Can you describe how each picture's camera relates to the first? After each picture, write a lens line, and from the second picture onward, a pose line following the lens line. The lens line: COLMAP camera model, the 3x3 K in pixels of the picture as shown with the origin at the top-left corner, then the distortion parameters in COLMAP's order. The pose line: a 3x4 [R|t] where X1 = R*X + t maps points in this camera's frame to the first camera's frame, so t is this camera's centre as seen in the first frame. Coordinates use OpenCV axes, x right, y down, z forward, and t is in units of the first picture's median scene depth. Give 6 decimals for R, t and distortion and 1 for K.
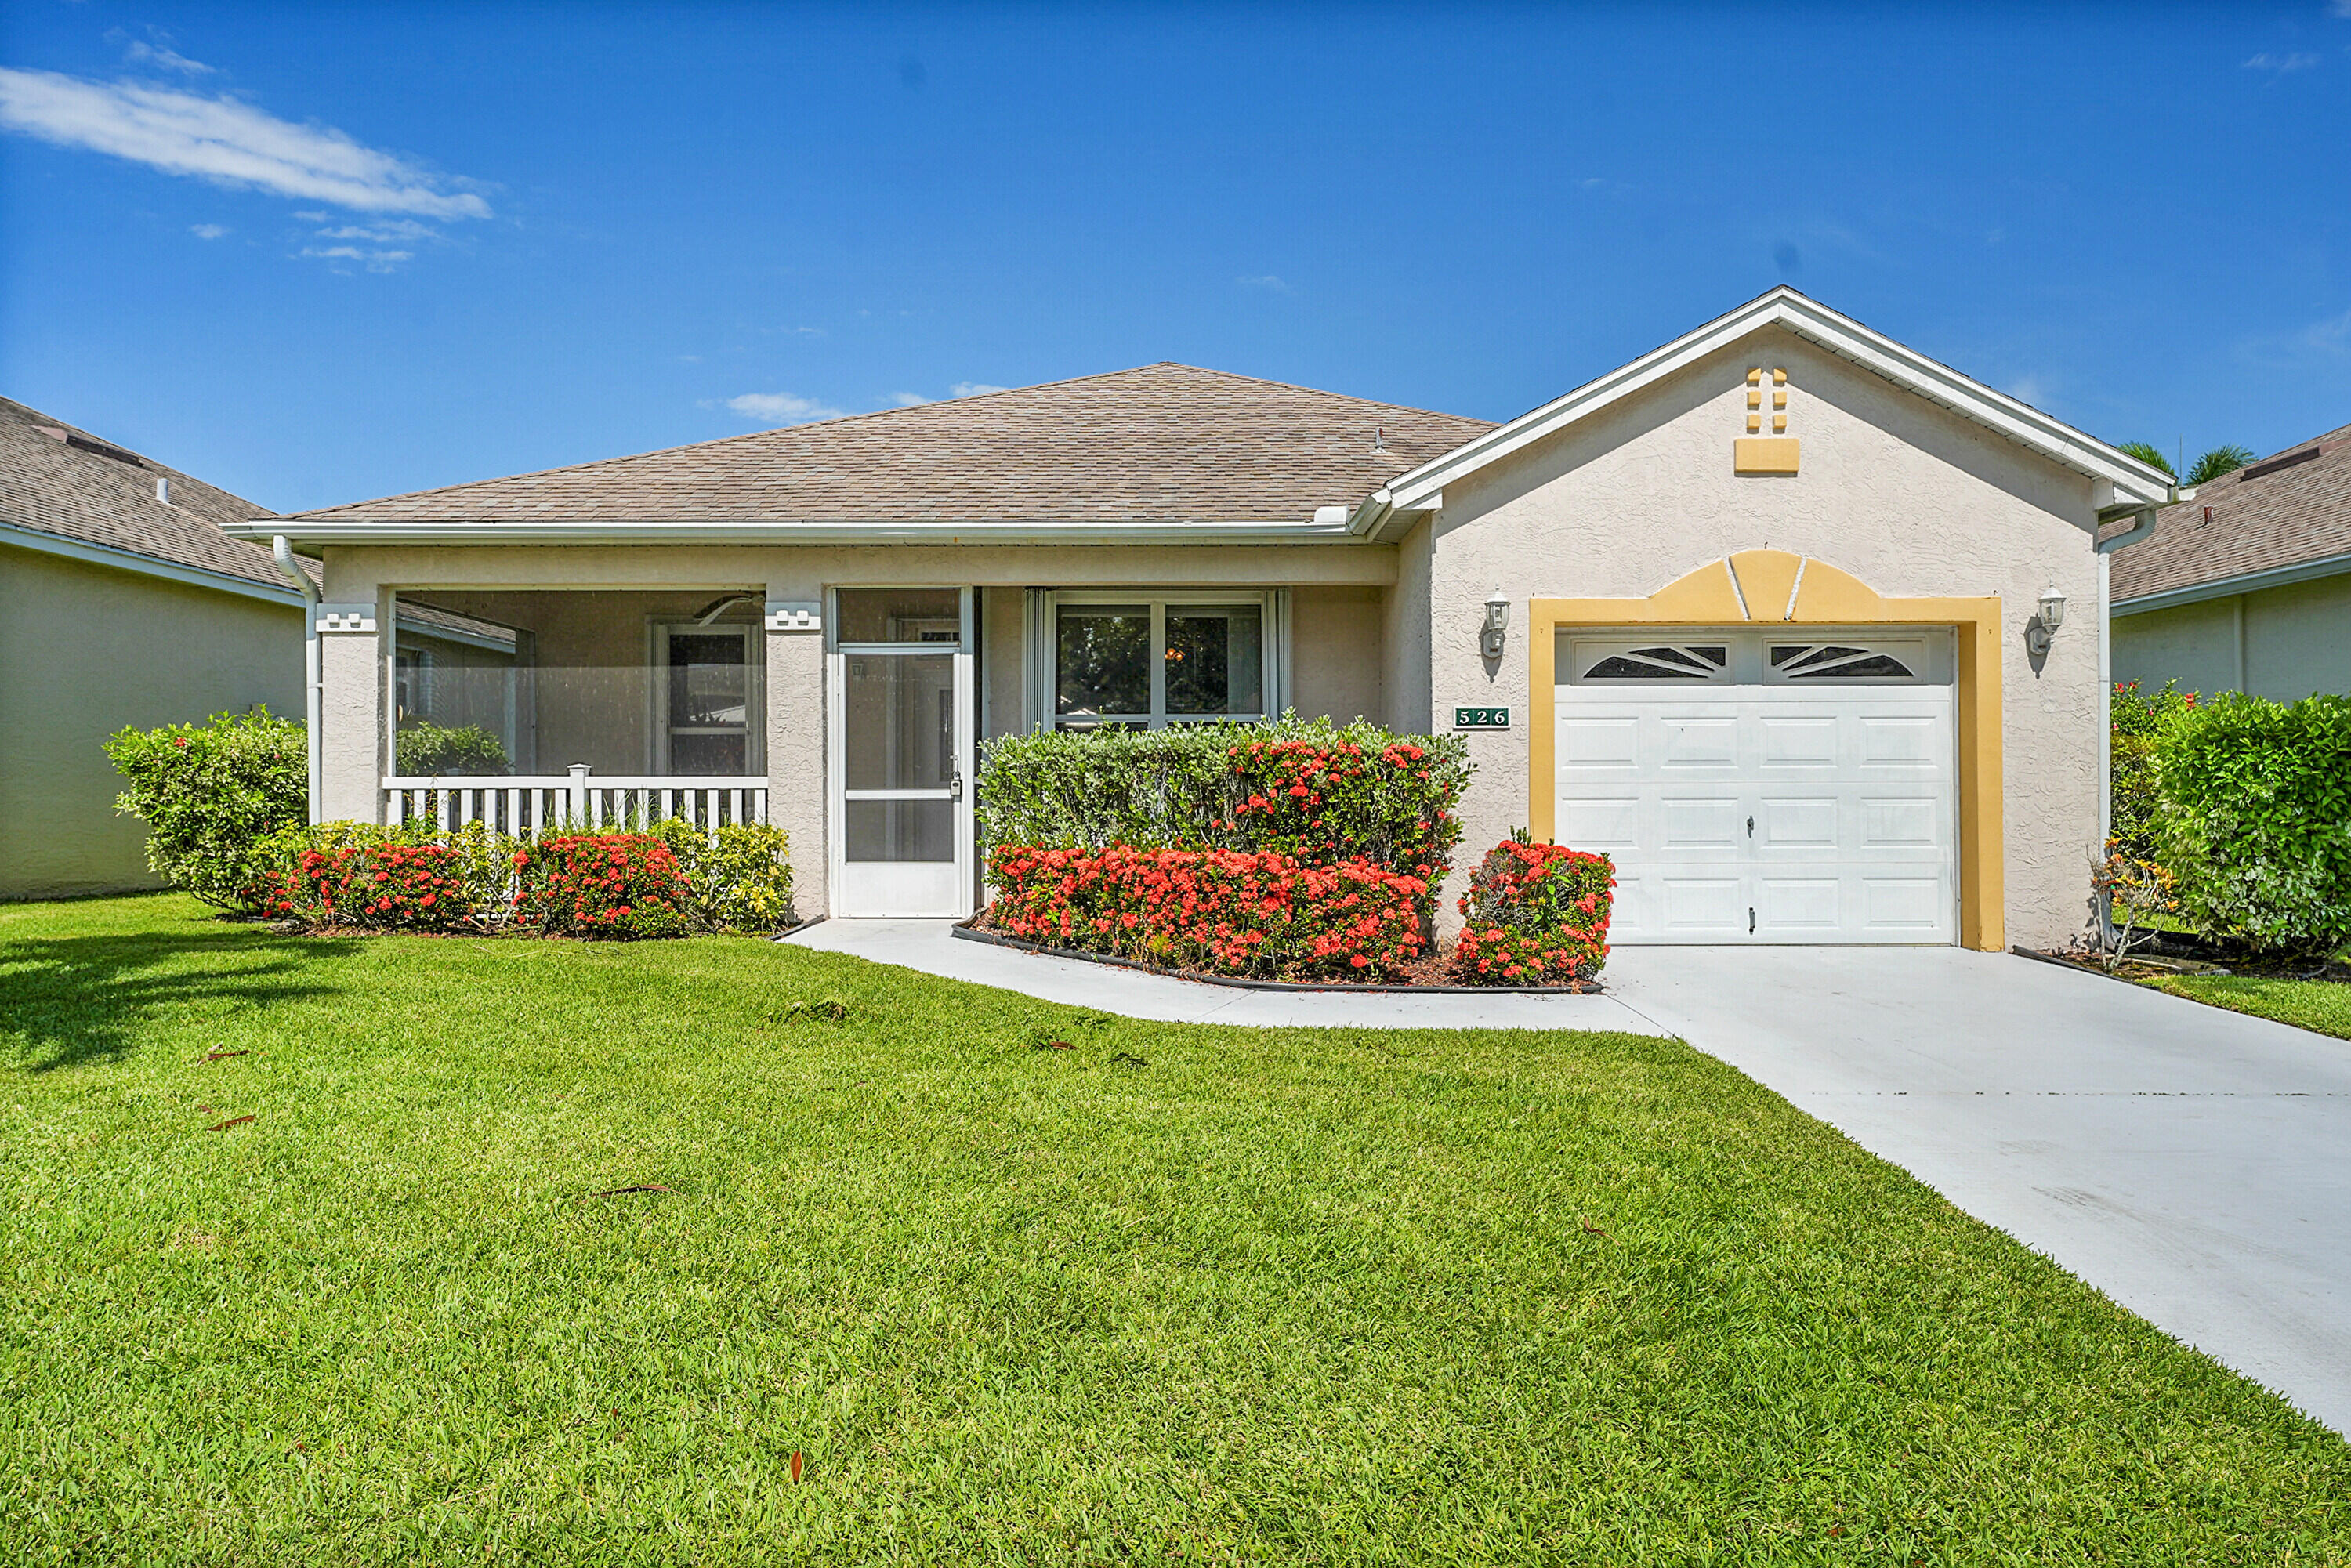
lens RADIAL K [[1382.7, 0, 1175.5], [0, 1382.7, 784.0], [0, 0, 1]] dist [0.006704, 0.003698]
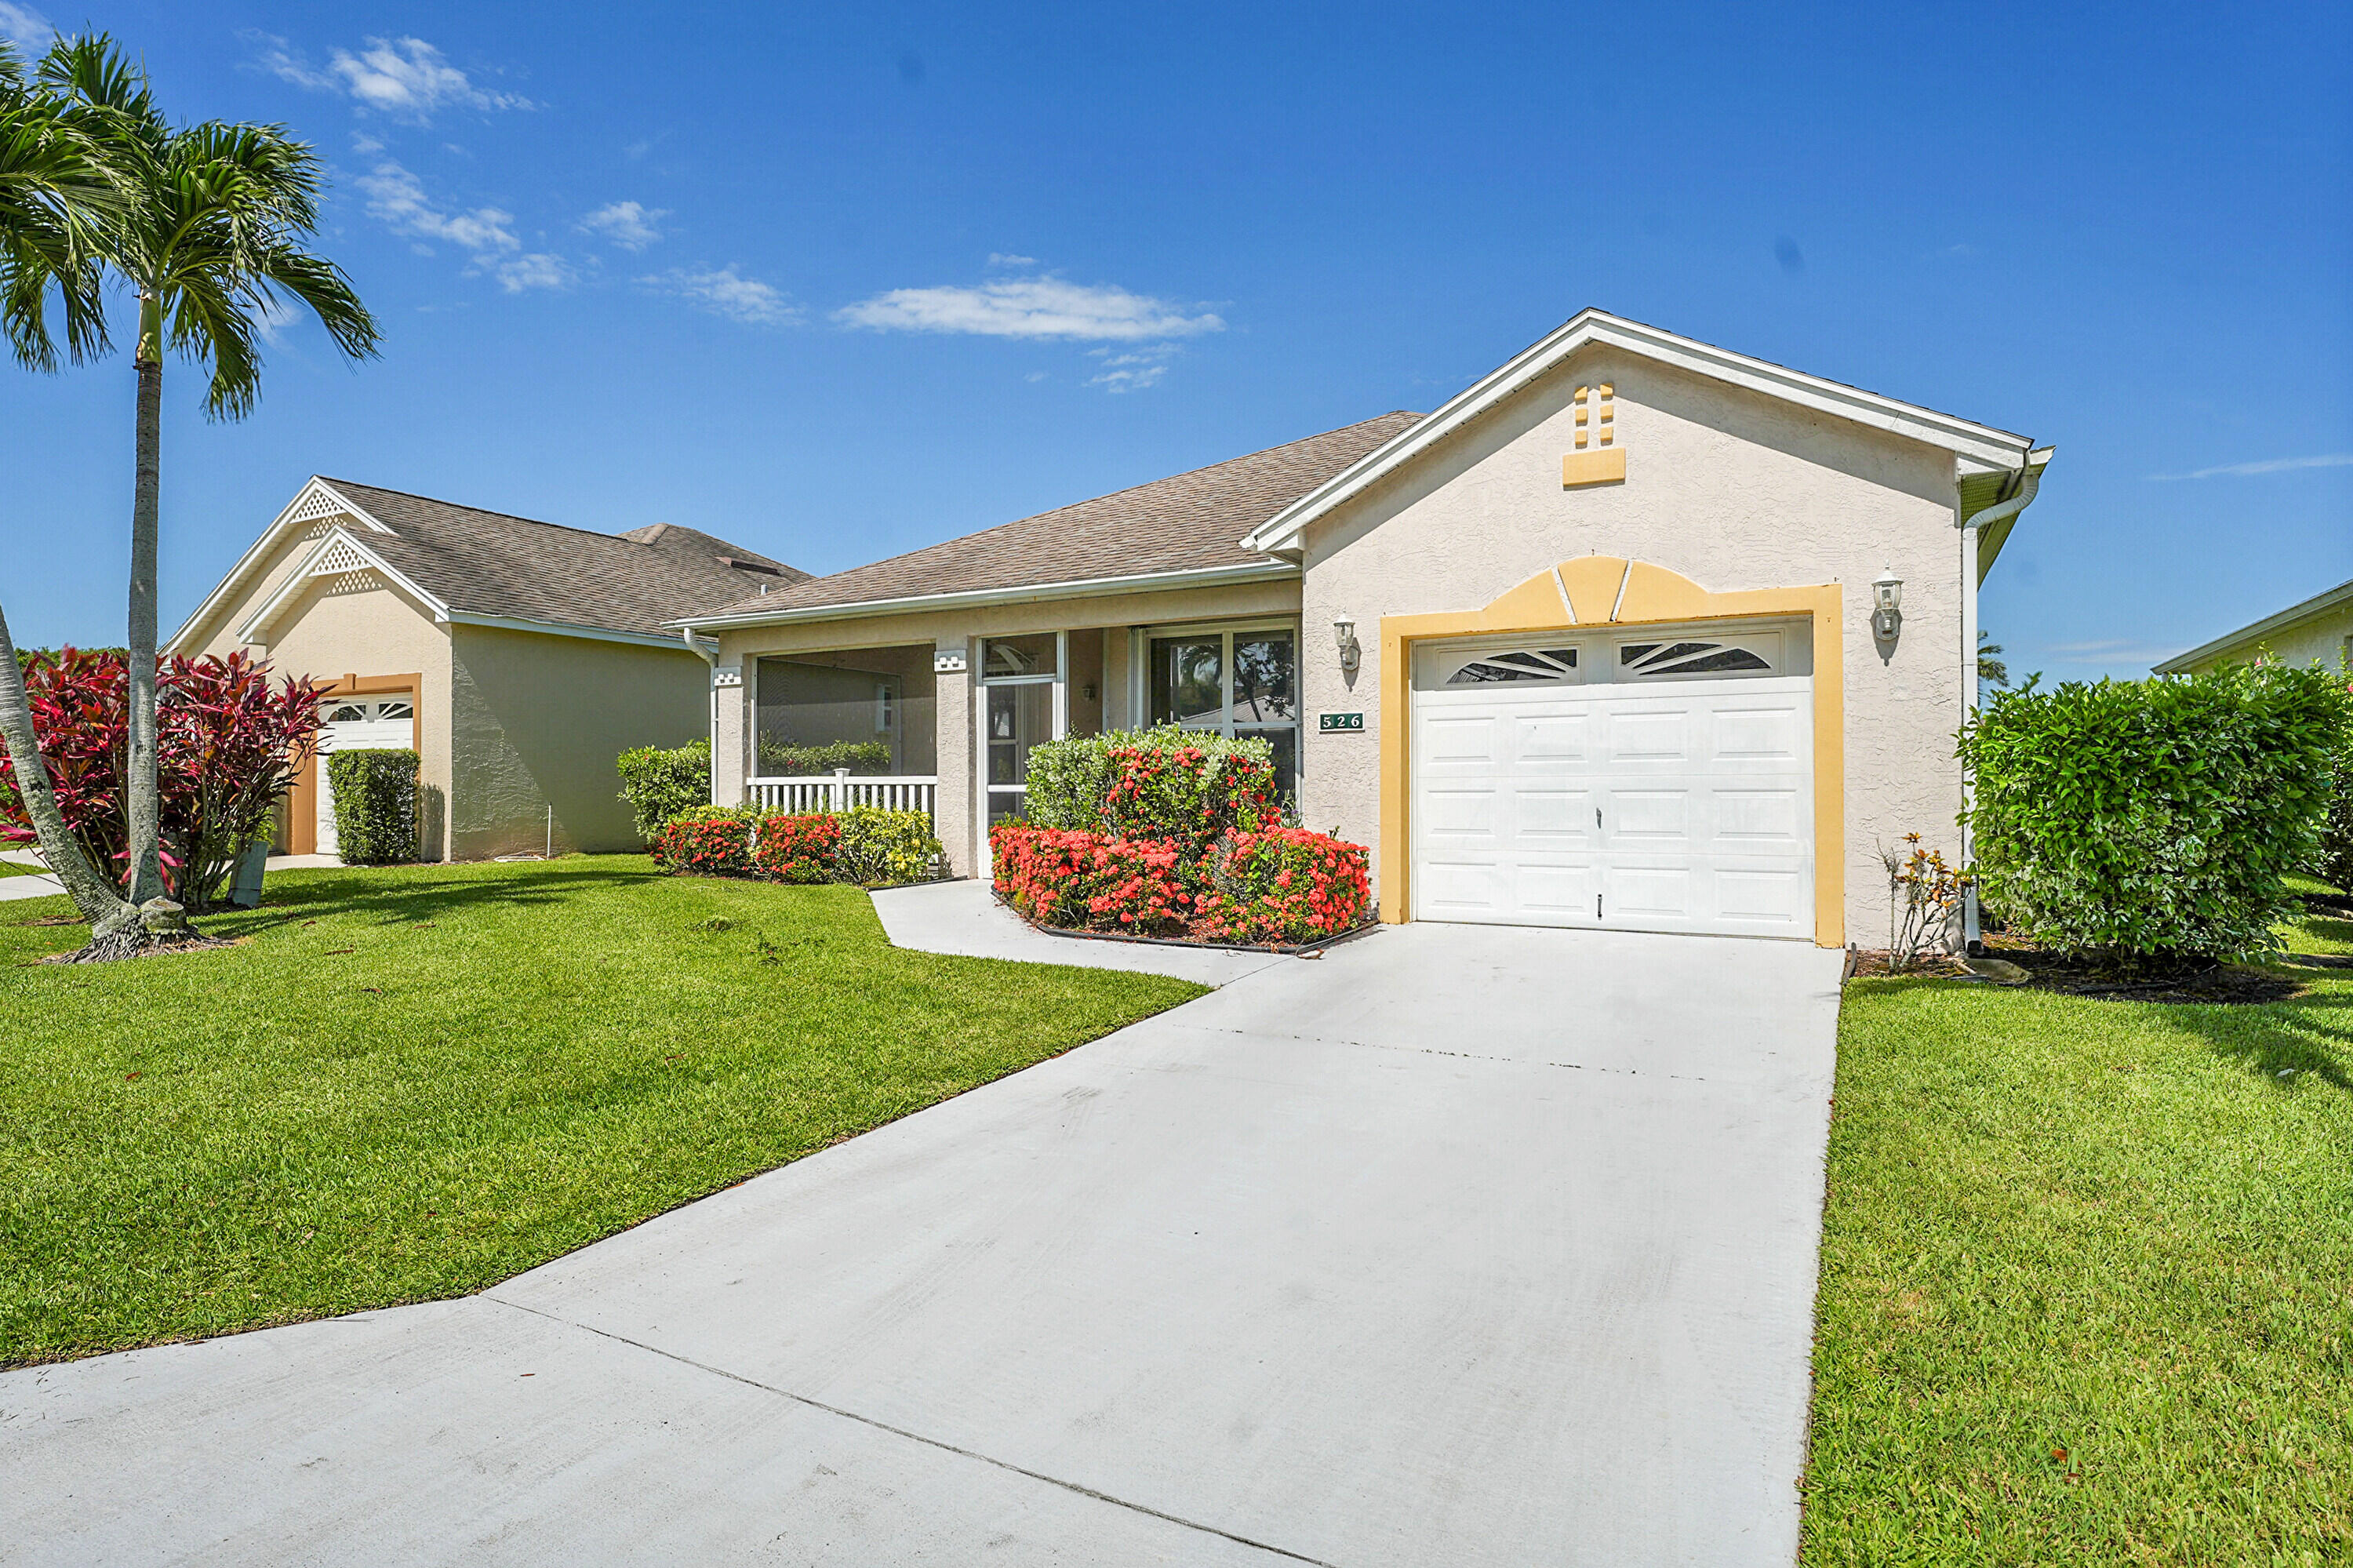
lens RADIAL K [[1236.3, 0, 1176.5], [0, 1236.3, 784.0], [0, 0, 1]] dist [-0.004875, -0.000739]
pose [[0.876322, -0.002774, -0.481717, 0.585640], [0.004530, 0.999987, 0.002484, 0.001294], [0.481704, -0.004359, 0.876323, 0.016206]]
